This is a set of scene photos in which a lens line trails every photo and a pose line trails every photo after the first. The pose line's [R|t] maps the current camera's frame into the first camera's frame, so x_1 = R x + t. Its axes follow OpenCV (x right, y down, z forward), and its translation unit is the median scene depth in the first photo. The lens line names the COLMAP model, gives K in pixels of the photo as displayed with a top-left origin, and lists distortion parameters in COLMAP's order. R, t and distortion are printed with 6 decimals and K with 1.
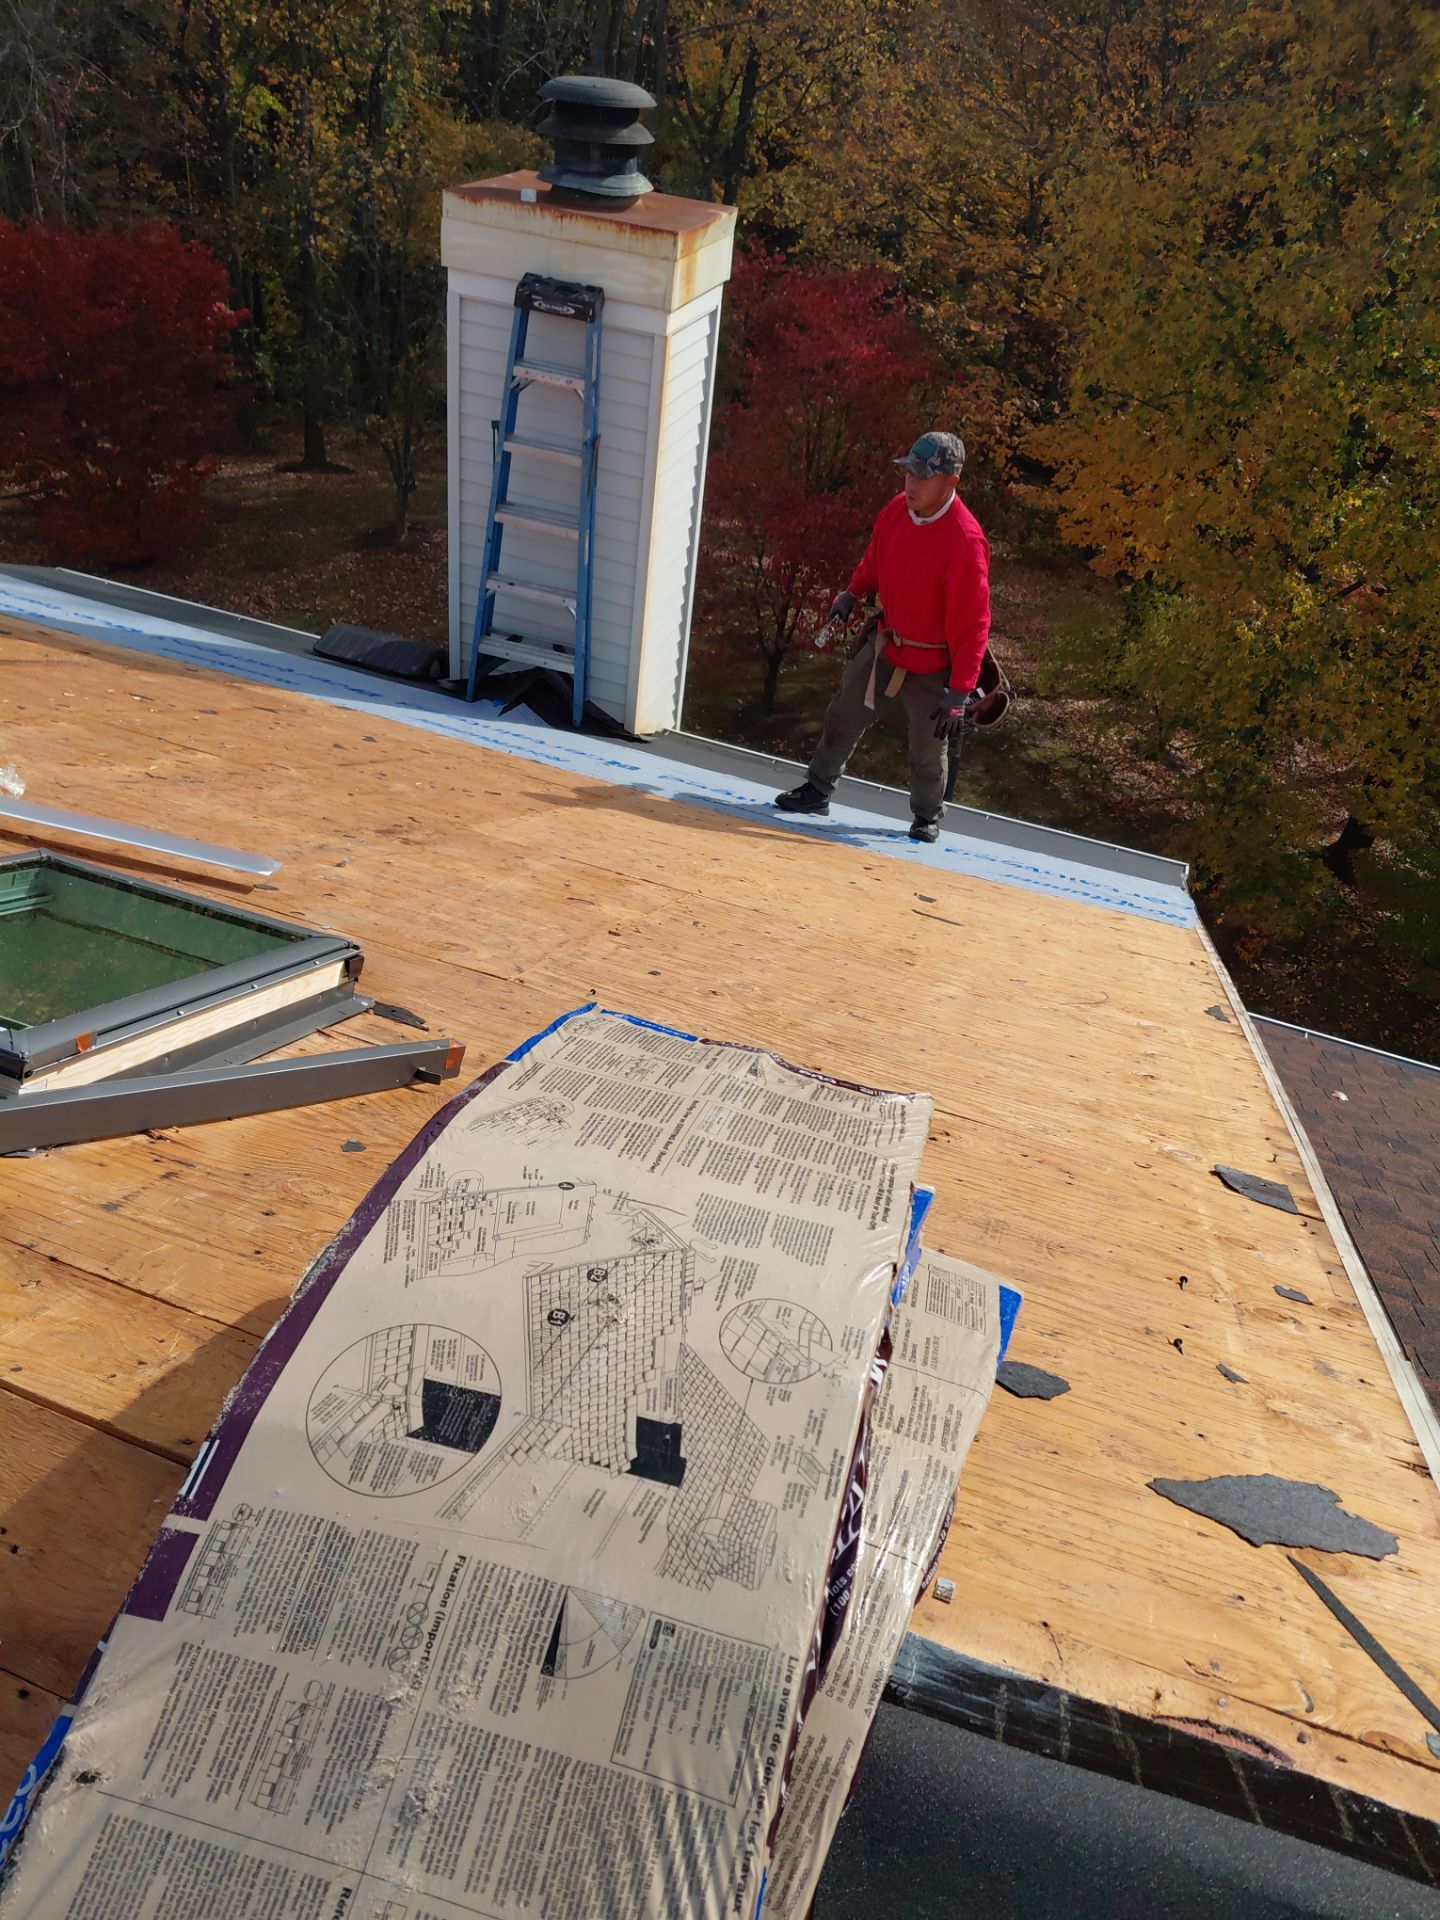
lens RADIAL K [[1410.7, 0, 754.7], [0, 1410.7, 1065.6], [0, 0, 1]] dist [0.012829, -0.046712]
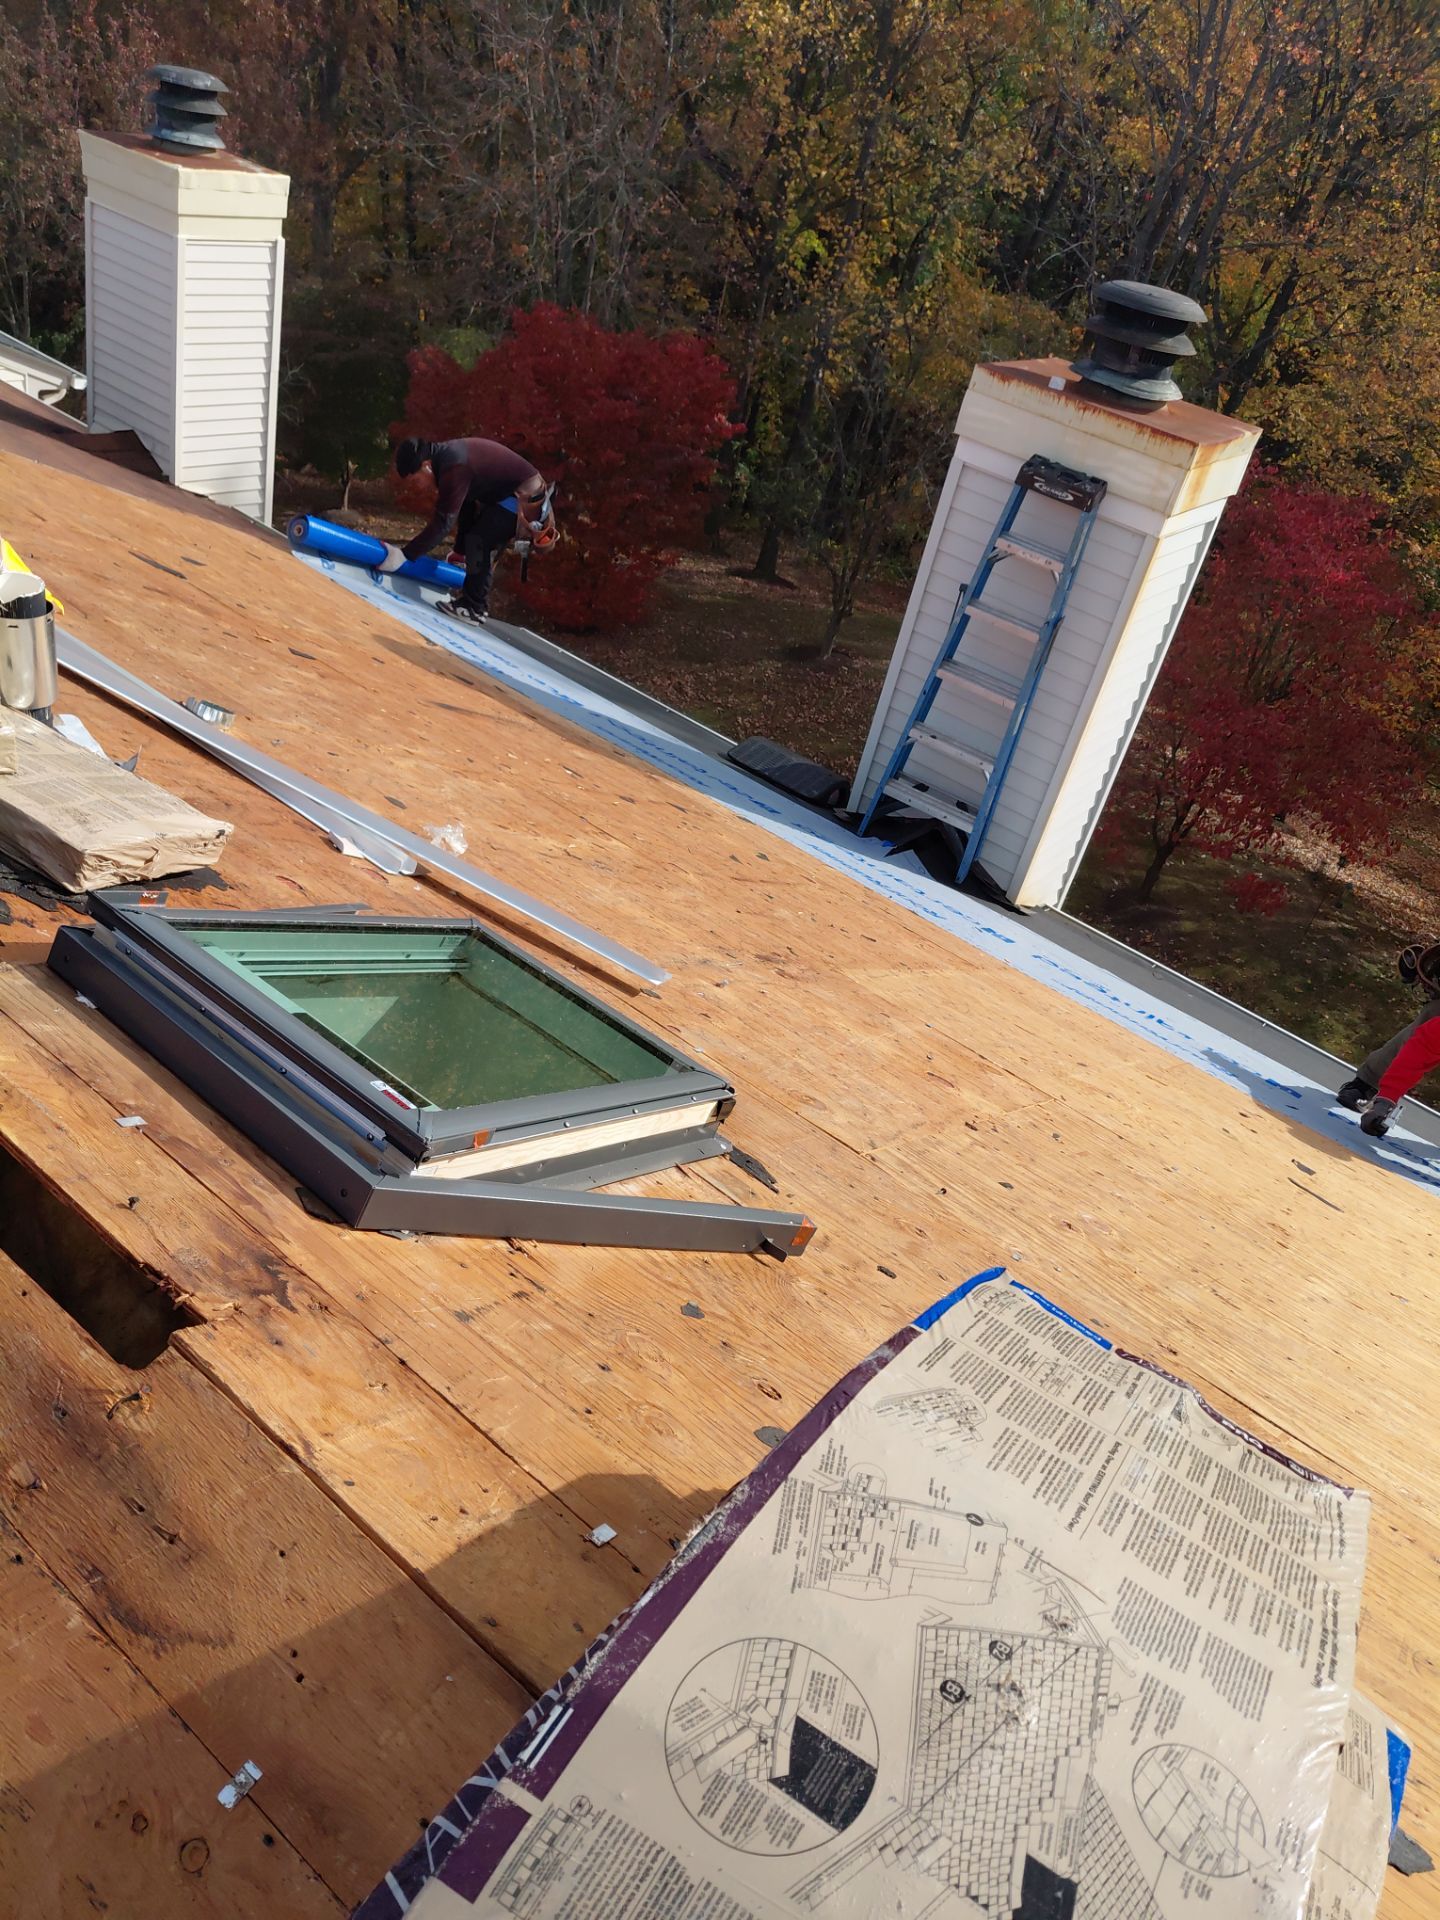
lens RADIAL K [[1375.6, 0, 671.4], [0, 1375.6, 962.5], [0, 0, 1]] dist [0.089092, -0.200743]
pose [[0.942207, 0.251299, -0.221574, -0.095213], [-0.274149, 0.958458, -0.078737, -0.060169], [0.192583, 0.134931, 0.971960, 0.024551]]
